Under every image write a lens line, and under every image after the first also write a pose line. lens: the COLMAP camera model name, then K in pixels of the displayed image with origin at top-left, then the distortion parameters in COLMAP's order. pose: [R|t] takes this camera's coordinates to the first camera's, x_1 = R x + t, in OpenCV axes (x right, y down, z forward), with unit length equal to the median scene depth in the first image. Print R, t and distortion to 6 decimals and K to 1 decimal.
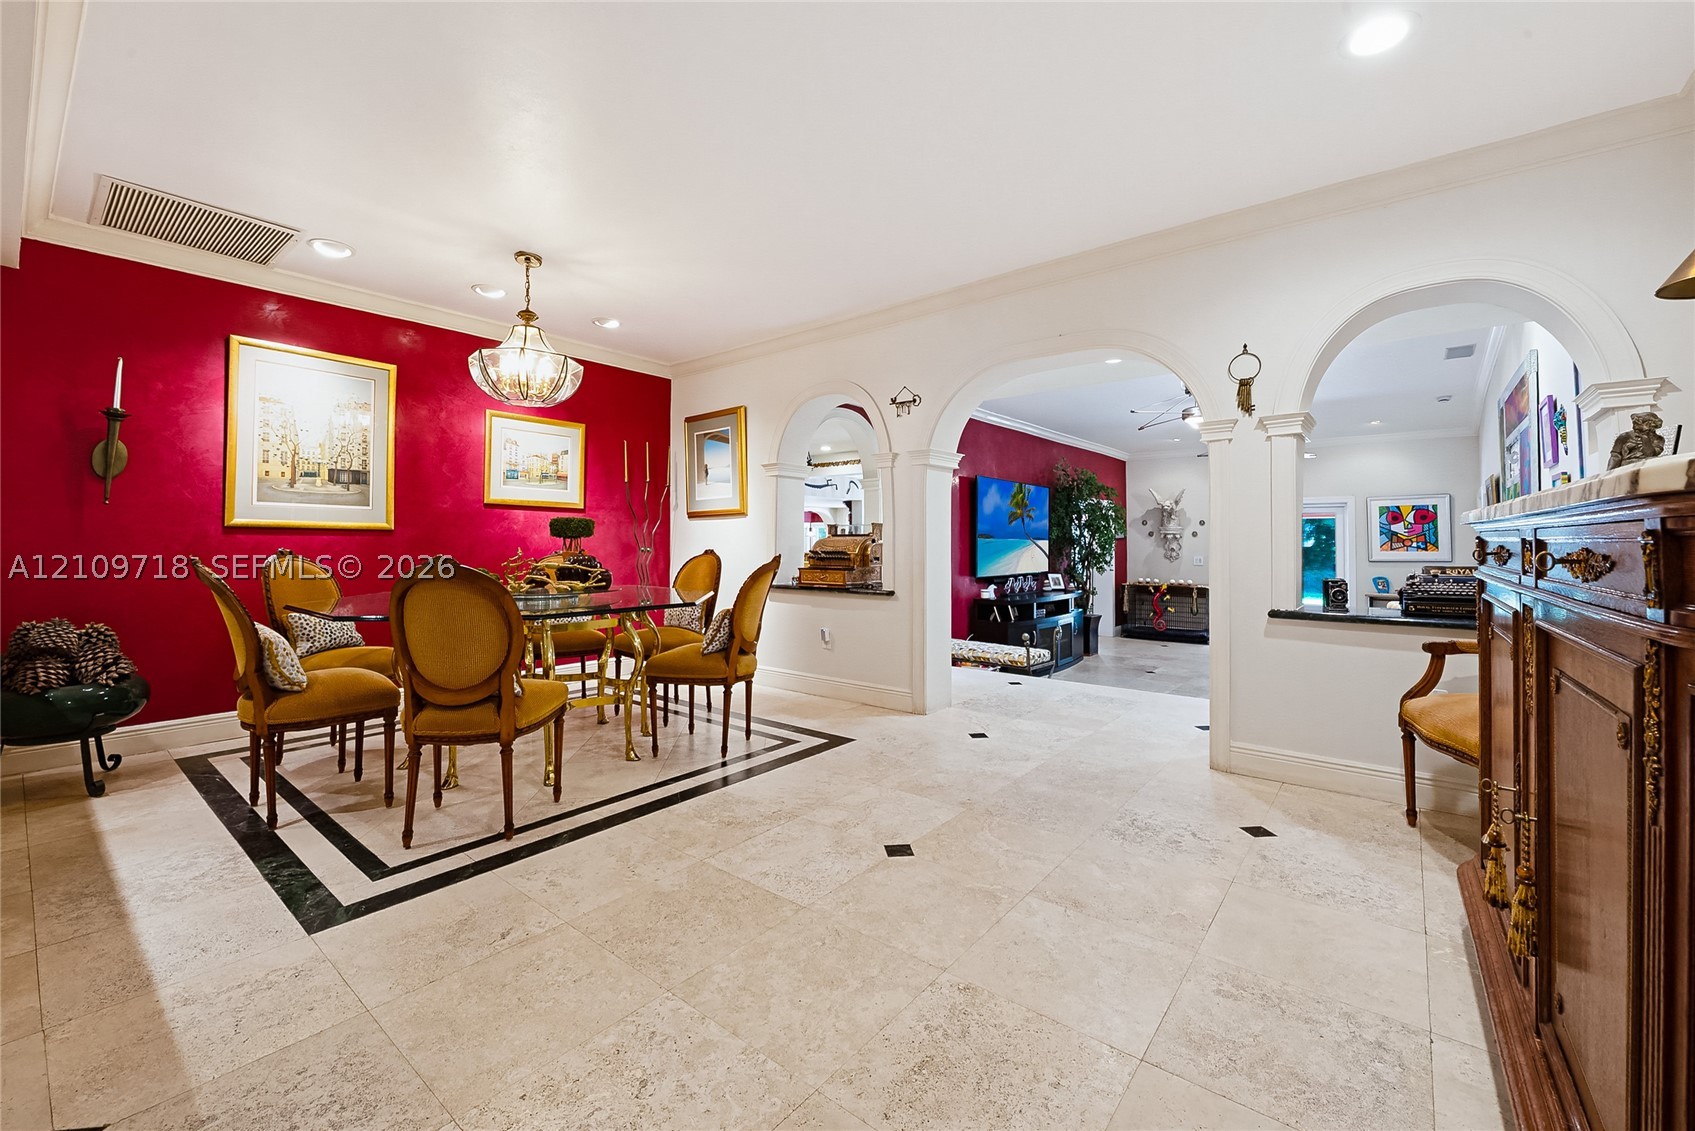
lens RADIAL K [[679.5, 0, 856.9], [0, 679.5, 535.8], [0, 0, 1]] dist [-0.003426, -0.000372]
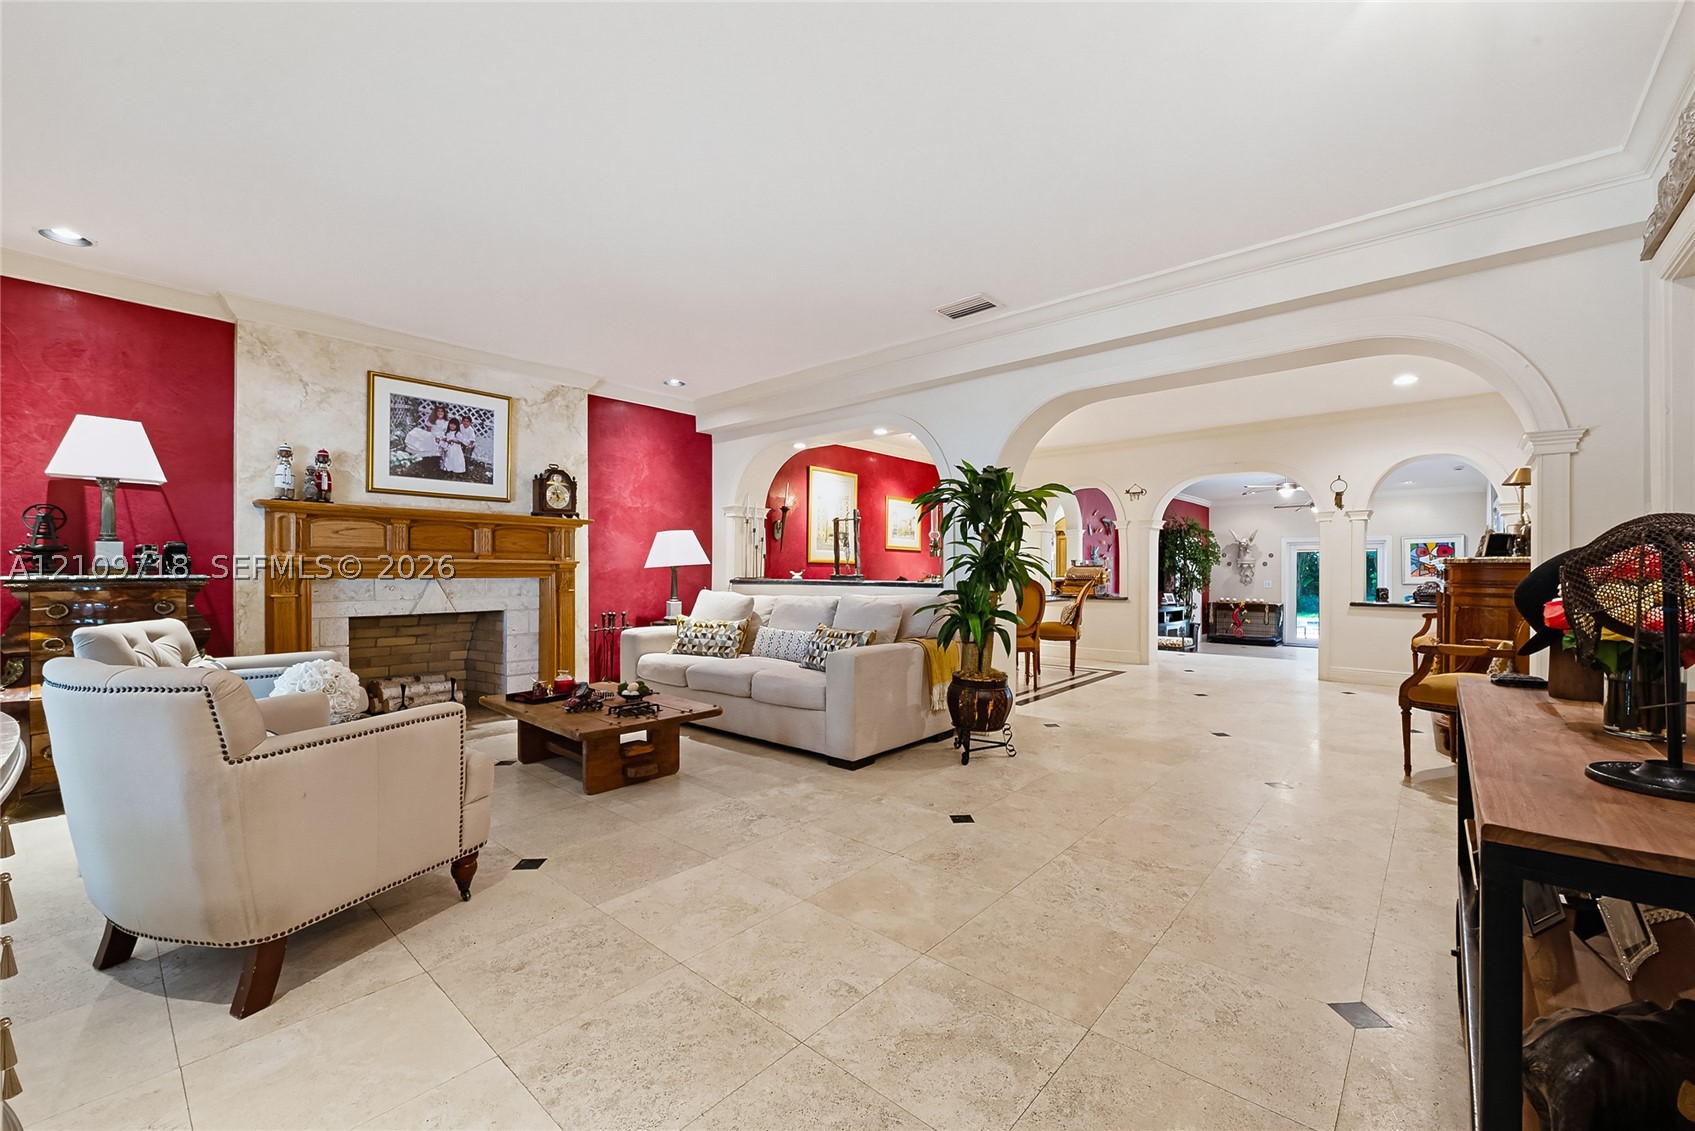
lens RADIAL K [[679.5, 0, 846.2], [0, 679.5, 573.3], [0, 0, 1]] dist [-0.003426, -0.000372]
pose [[0.999061, 0.000377, -0.043319, -0.292948], [0.000230, 0.999902, 0.013995, -0.003561], [0.043320, -0.013992, 0.998963, -0.396871]]
